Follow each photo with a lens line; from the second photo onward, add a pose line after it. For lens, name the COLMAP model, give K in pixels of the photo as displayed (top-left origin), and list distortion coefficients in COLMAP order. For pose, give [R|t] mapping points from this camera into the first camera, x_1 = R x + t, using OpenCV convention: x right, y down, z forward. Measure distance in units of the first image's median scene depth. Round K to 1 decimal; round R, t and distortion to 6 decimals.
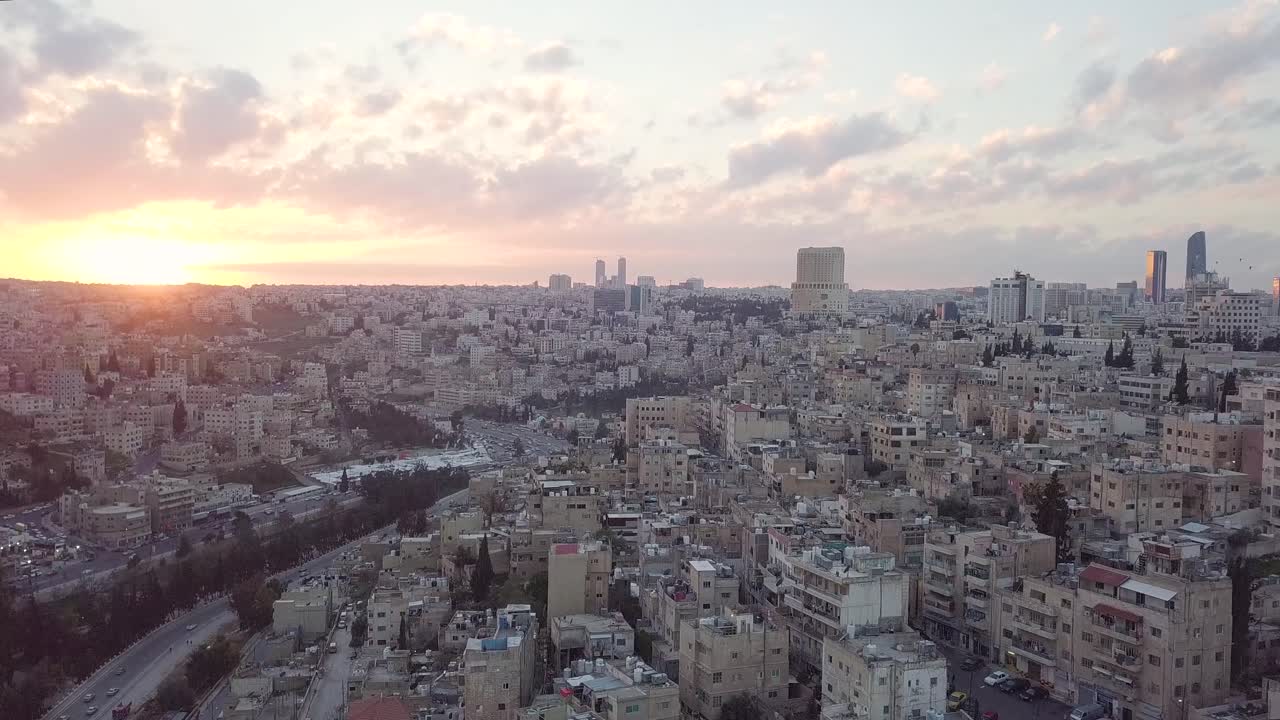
lens RADIAL K [[1053.9, 0, 640.0], [0, 1053.9, 360.0], [0, 0, 1]] dist [0.041726, -0.043785]
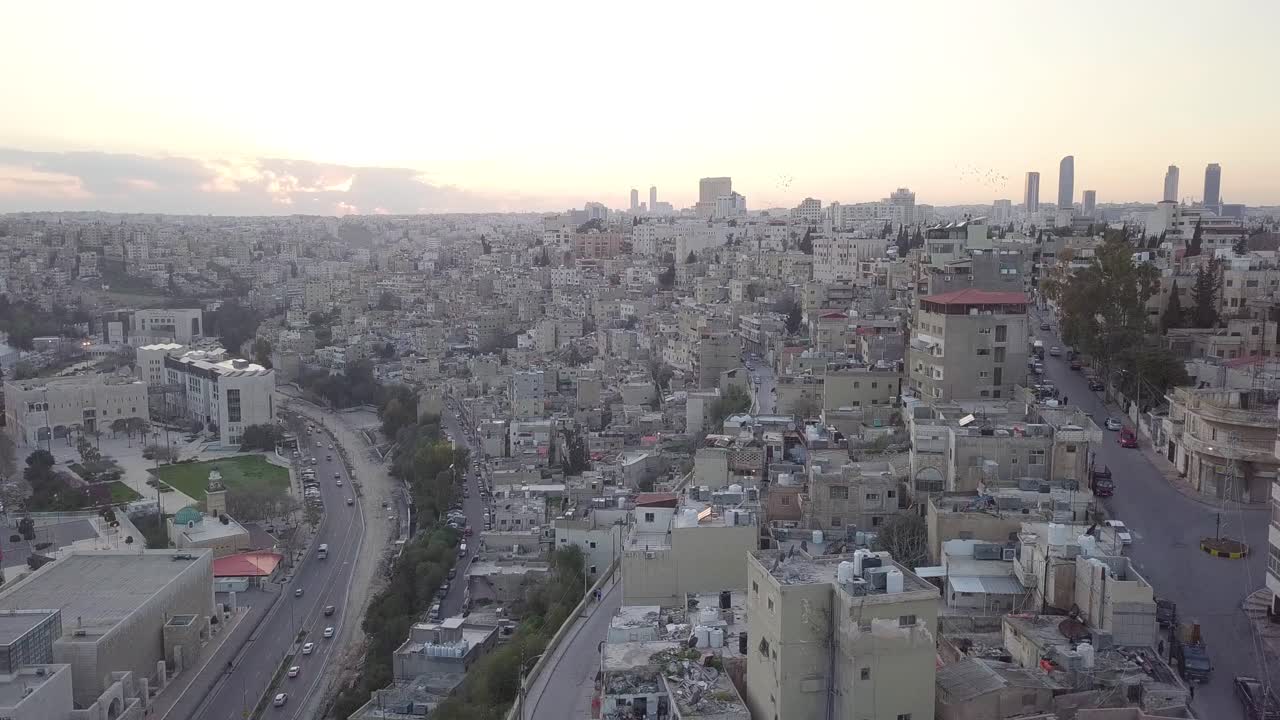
lens RADIAL K [[1006.5, 0, 640.0], [0, 1006.5, 360.0], [0, 0, 1]] dist [0.010668, -0.004883]
pose [[0.997161, -0.008581, -0.074802, 0.287197], [0.014089, 0.997201, 0.073423, 0.070615], [0.073963, -0.074269, 0.994492, -0.686224]]
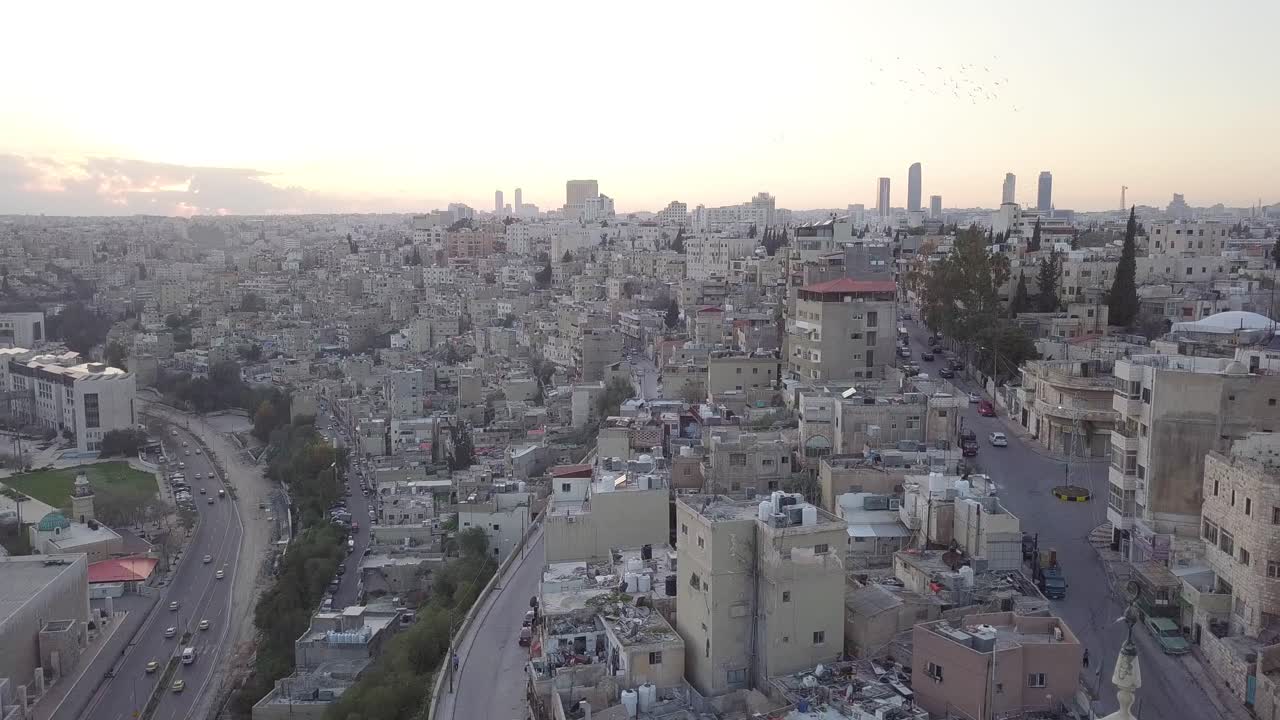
lens RADIAL K [[1006.5, 0, 640.0], [0, 1006.5, 360.0], [0, 0, 1]] dist [0.010668, -0.004883]
pose [[0.998108, -0.022293, 0.057295, 0.281115], [0.018099, 0.997189, 0.072702, 0.073157], [-0.058755, -0.071528, 0.995707, -0.695479]]
